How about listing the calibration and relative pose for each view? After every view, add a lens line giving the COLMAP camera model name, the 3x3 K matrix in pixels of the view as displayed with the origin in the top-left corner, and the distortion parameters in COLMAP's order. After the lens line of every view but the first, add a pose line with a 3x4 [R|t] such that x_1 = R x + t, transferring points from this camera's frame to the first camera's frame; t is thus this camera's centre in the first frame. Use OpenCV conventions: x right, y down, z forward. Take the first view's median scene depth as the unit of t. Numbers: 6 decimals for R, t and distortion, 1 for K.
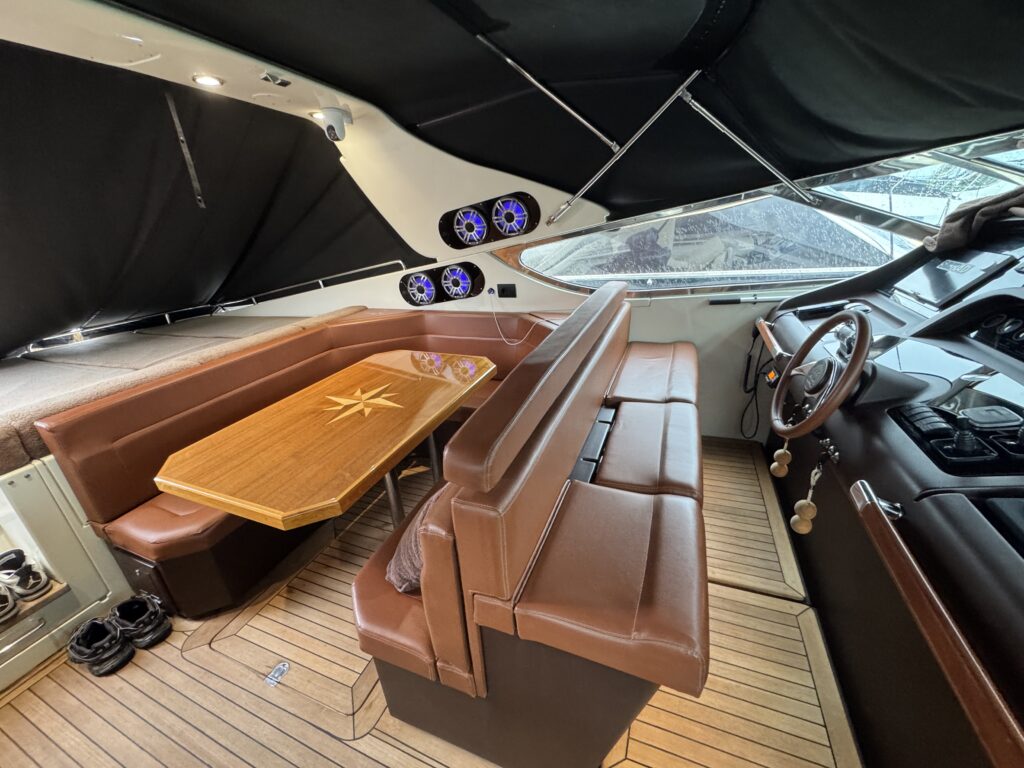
lens RADIAL K [[406.7, 0, 512.0], [0, 406.7, 384.0], [0, 0, 1]] dist [-0.003989, -0.000801]
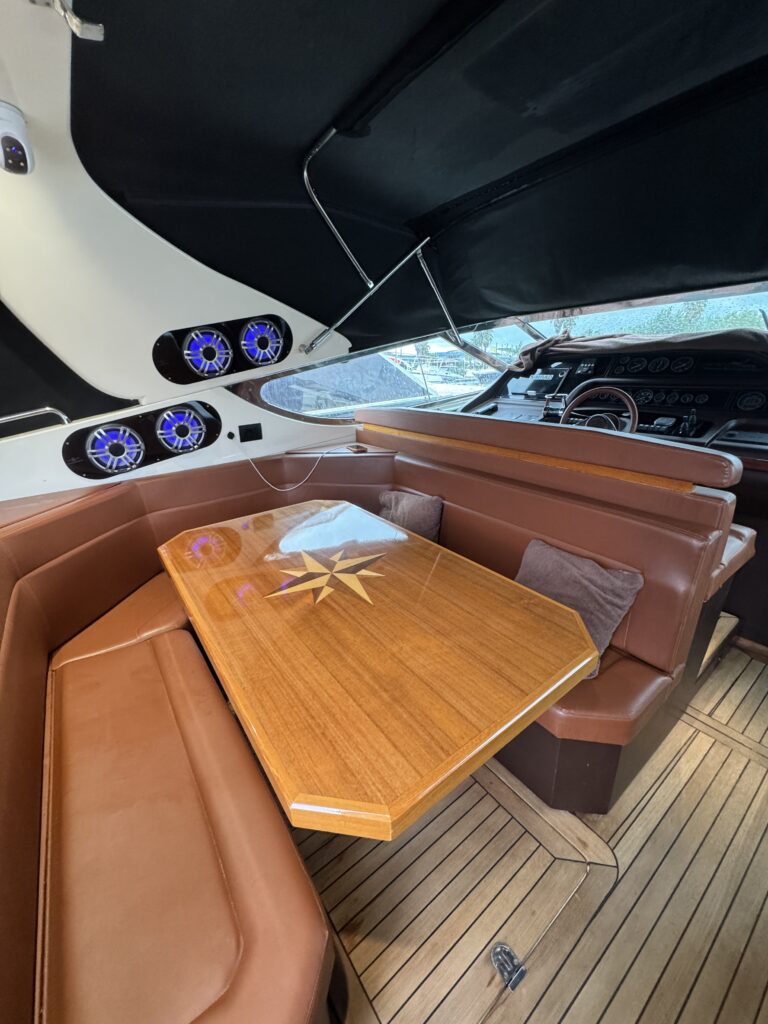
lens RADIAL K [[406.7, 0, 384.0], [0, 406.7, 512.0], [0, 0, 1]] dist [-0.003989, -0.000801]
pose [[0.528205, -0.258551, 0.808796, -0.639885], [0.332671, 0.939380, 0.083036, -0.061738], [-0.781236, 0.225203, 0.582198, 0.378306]]
